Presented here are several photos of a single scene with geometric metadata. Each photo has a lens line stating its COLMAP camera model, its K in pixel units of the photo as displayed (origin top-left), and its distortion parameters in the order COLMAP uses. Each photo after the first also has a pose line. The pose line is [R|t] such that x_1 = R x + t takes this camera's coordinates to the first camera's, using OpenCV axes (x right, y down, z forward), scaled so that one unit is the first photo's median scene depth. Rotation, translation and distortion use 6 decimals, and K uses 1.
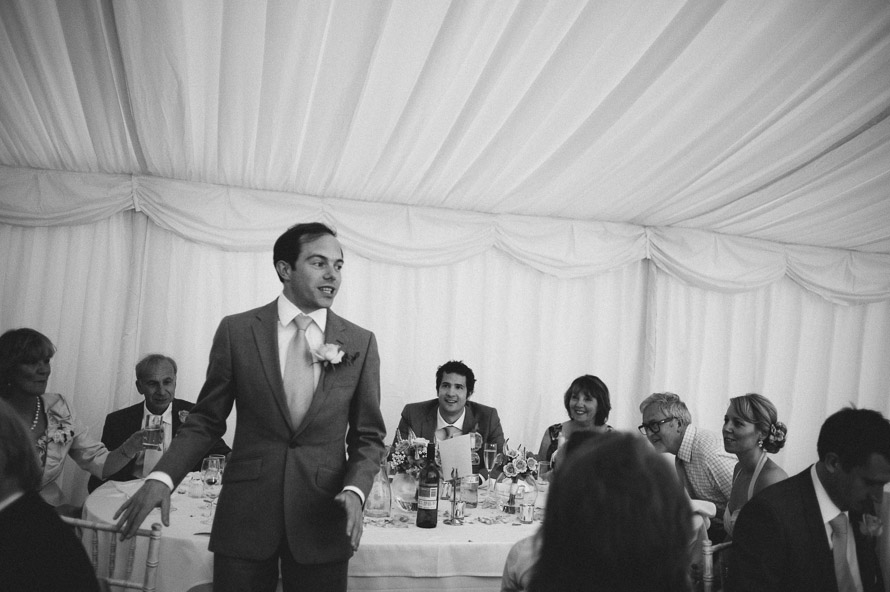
lens RADIAL K [[862.8, 0, 411.6], [0, 862.8, 298.1], [0, 0, 1]] dist [-0.047015, 0.002651]
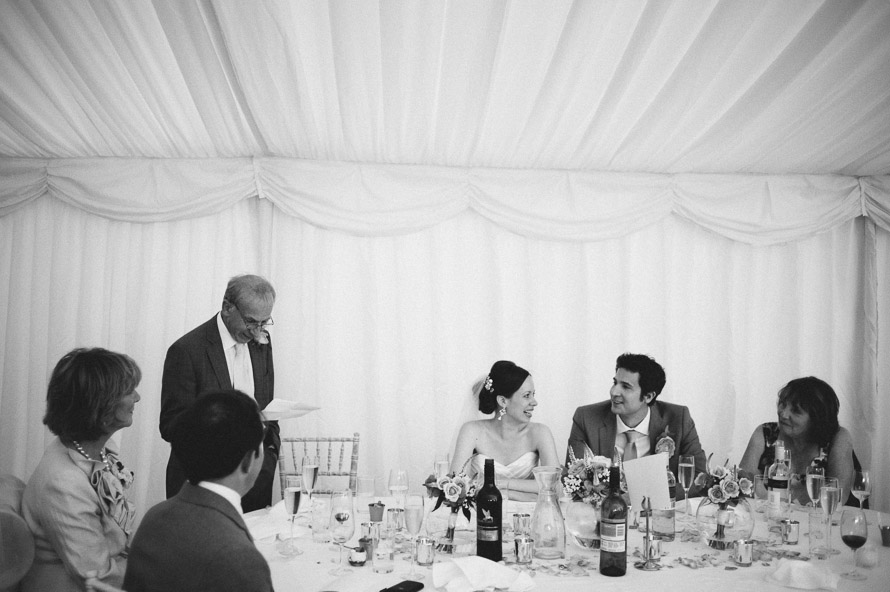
lens RADIAL K [[862.8, 0, 411.6], [0, 862.8, 298.1], [0, 0, 1]] dist [-0.047015, 0.002651]
pose [[0.981585, -0.046523, -0.185275, -0.005485], [0.050790, 0.998541, 0.018348, -0.006687], [0.184151, -0.027420, 0.982515, 0.176019]]
